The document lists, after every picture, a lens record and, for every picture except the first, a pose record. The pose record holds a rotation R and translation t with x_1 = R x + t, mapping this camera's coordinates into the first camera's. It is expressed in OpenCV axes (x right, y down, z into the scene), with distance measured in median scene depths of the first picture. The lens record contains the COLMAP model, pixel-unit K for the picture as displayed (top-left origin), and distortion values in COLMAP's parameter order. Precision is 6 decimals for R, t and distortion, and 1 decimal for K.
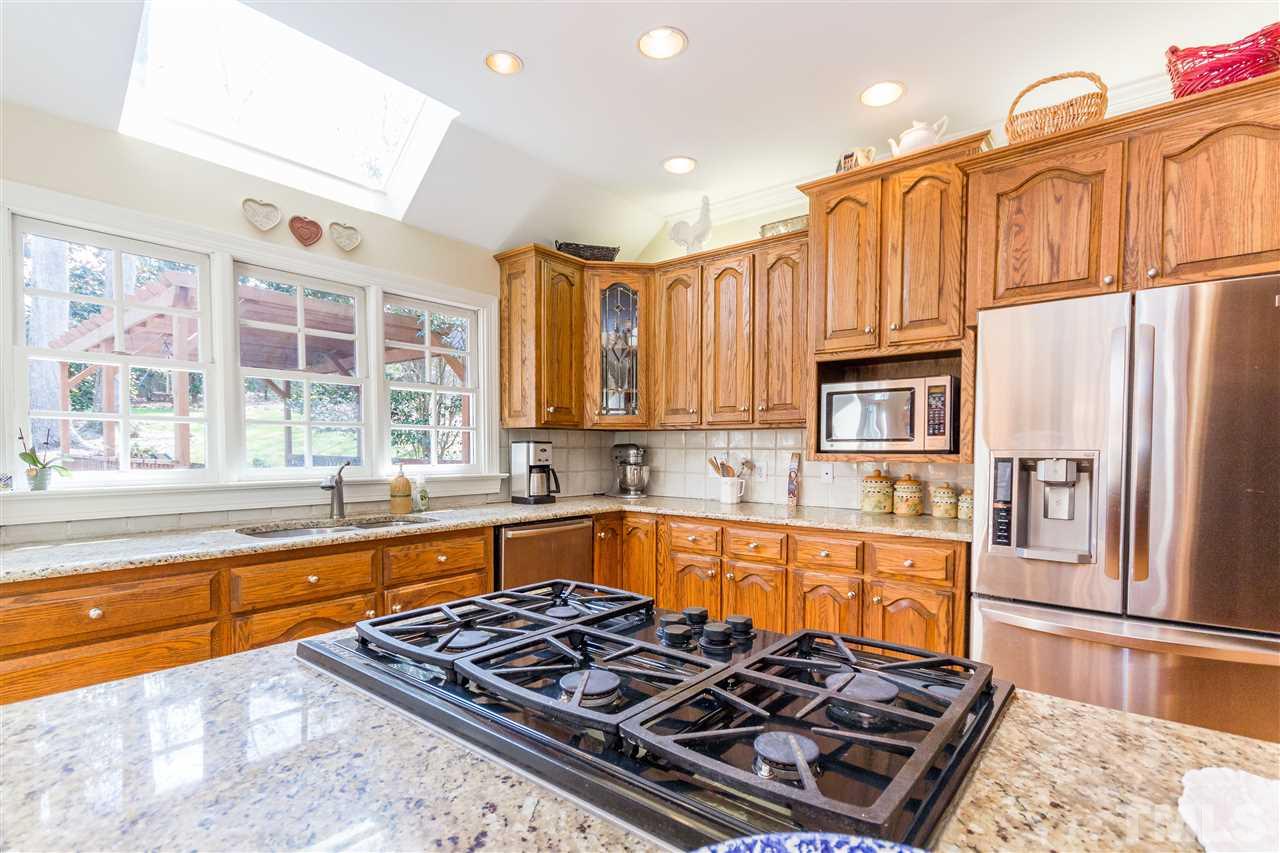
lens RADIAL K [[591.7, 0, 639.7], [0, 591.7, 434.1], [0, 0, 1]] dist [-0.004526, -0.000438]
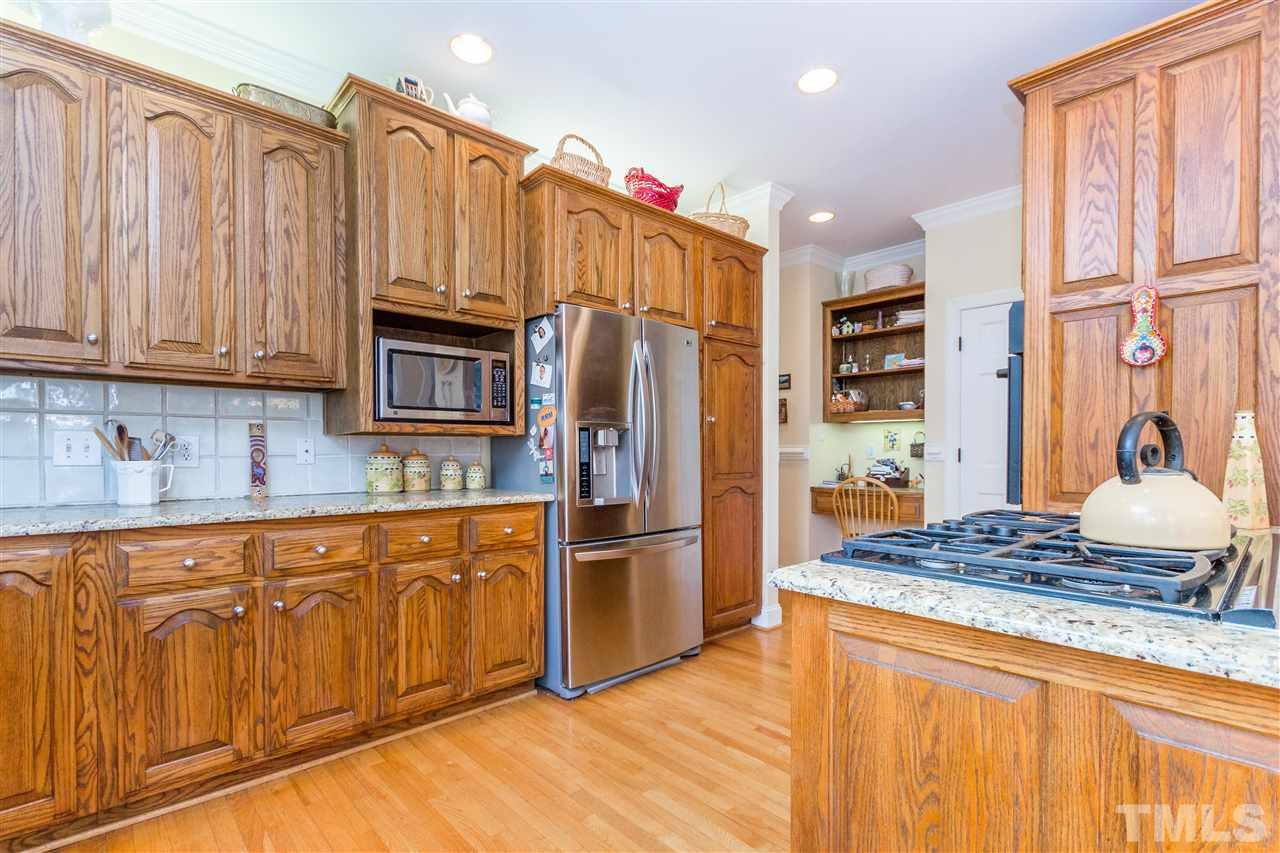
lens RADIAL K [[591.7, 0, 638.5], [0, 591.7, 434.5], [0, 0, 1]] dist [-0.004526, -0.000438]
pose [[0.152771, 0.020166, 0.988056, -0.451293], [-0.026557, 0.999515, -0.016294, 0.054520], [-0.987905, -0.023751, 0.153233, 0.533313]]
